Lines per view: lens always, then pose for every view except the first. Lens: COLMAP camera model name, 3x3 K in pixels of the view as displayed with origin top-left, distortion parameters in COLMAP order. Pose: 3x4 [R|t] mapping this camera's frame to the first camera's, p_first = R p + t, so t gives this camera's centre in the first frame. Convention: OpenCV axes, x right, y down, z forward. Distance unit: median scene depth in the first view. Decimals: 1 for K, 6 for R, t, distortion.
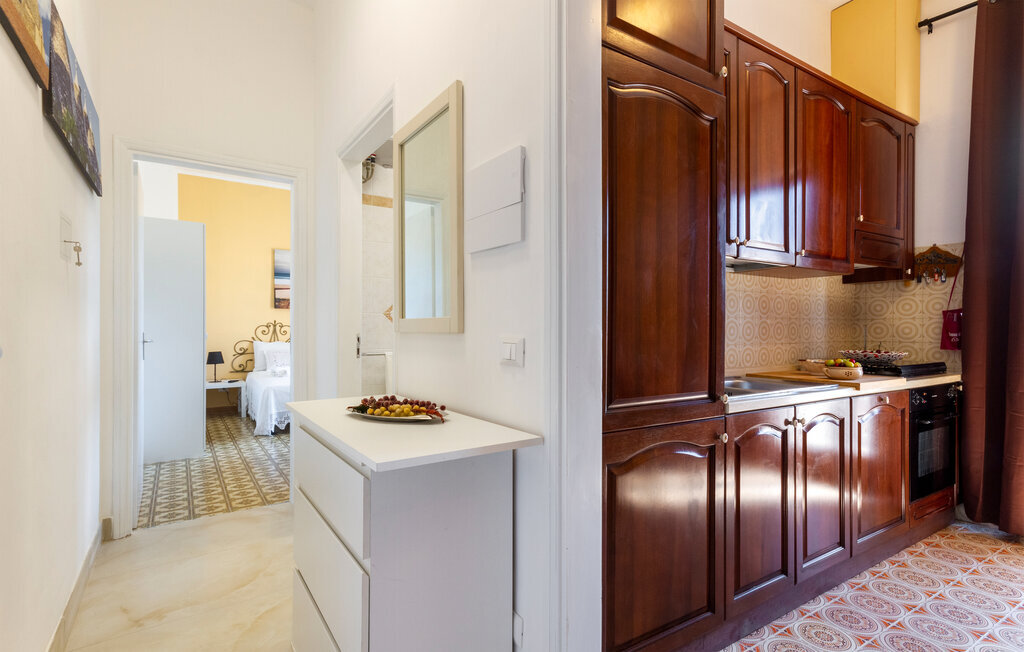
lens RADIAL K [[488.3, 0, 507.5], [0, 488.3, 327.0], [0, 0, 1]] dist [0.015049, 0.000307]
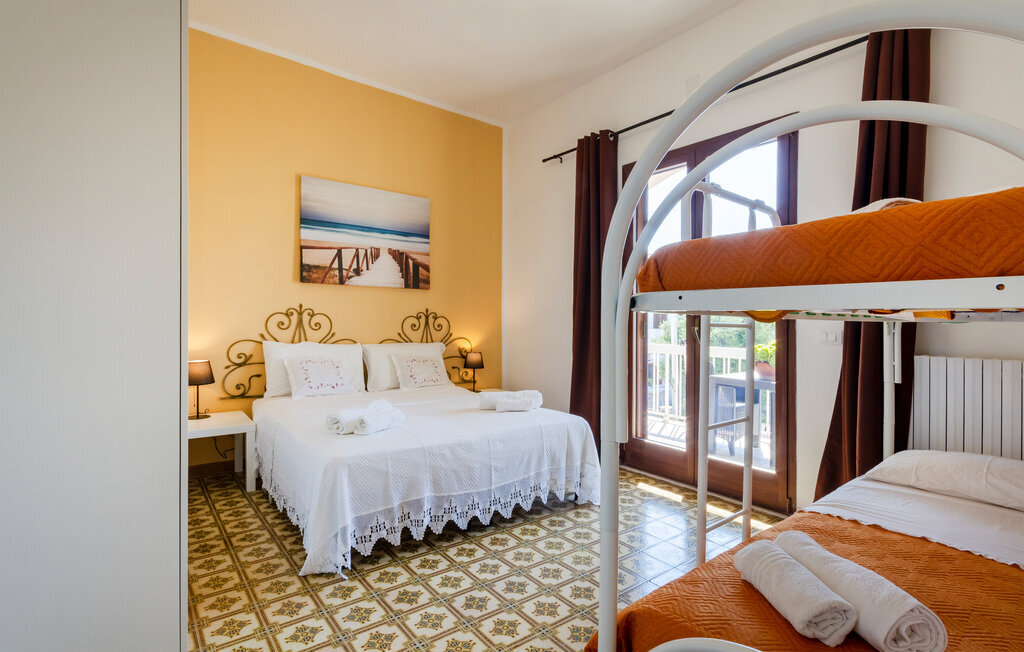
lens RADIAL K [[488.3, 0, 507.5], [0, 488.3, 327.0], [0, 0, 1]] dist [0.015049, 0.000307]
pose [[0.998193, 0.007750, 0.059587, -0.278907], [-0.008329, 0.999920, 0.009477, 0.005596], [-0.059509, -0.009956, 0.998178, 0.438628]]
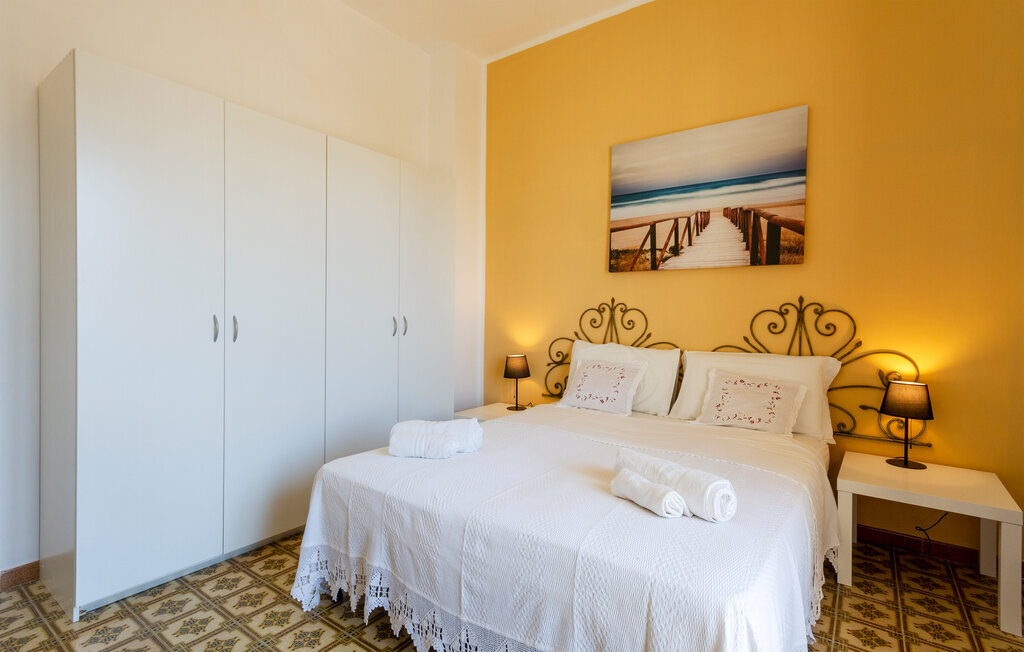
lens RADIAL K [[488.3, 0, 507.5], [0, 488.3, 327.0], [0, 0, 1]] dist [0.015049, 0.000307]
pose [[0.373967, 0.019528, -0.927236, -0.077586], [-0.012280, 0.999795, 0.016103, 0.008158], [0.927361, 0.005364, 0.374130, 0.747360]]
